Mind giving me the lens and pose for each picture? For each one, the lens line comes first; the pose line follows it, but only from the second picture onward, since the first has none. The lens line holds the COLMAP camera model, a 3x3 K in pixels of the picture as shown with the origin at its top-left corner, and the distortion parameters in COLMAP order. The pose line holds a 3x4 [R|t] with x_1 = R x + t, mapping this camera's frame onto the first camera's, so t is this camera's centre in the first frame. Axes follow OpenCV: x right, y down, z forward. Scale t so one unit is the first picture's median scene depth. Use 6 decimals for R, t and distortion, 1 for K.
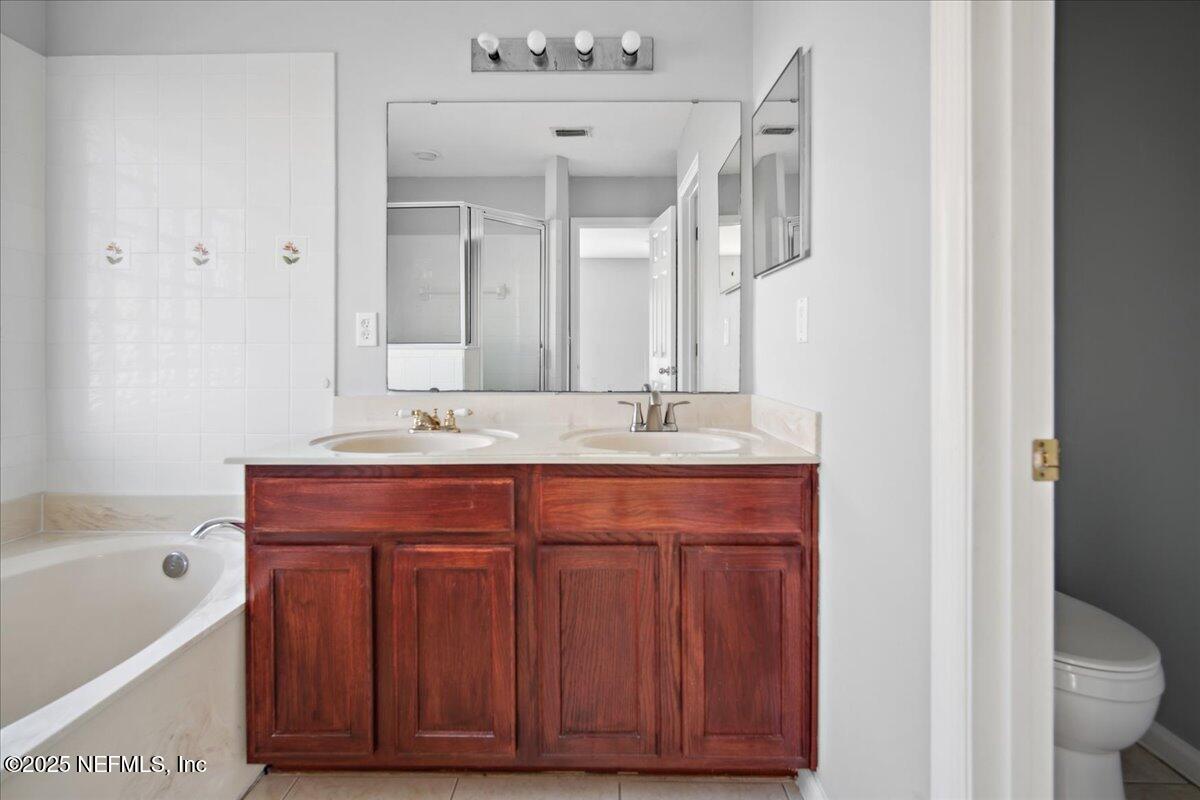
lens RADIAL K [[555.0, 0, 597.9], [0, 555.0, 360.3], [0, 0, 1]] dist [-0.001426, -0.000140]
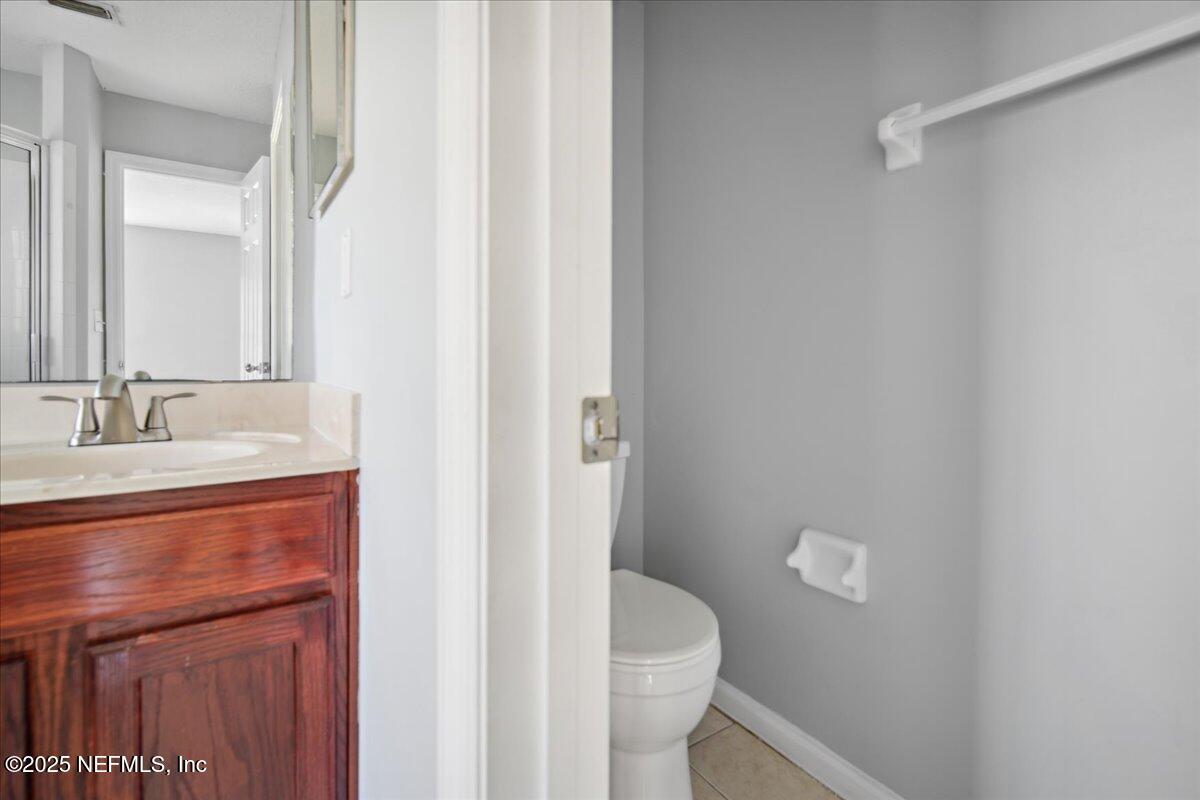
lens RADIAL K [[542.4, 0, 600.0], [0, 542.4, 400.0], [0, 0, 1]] dist [0.001706, 0.000281]
pose [[0.830537, -0.031272, 0.556084, 0.273887], [0.002079, 0.998590, 0.053053, 0.066721], [-0.556959, -0.042906, 0.829431, 0.288963]]
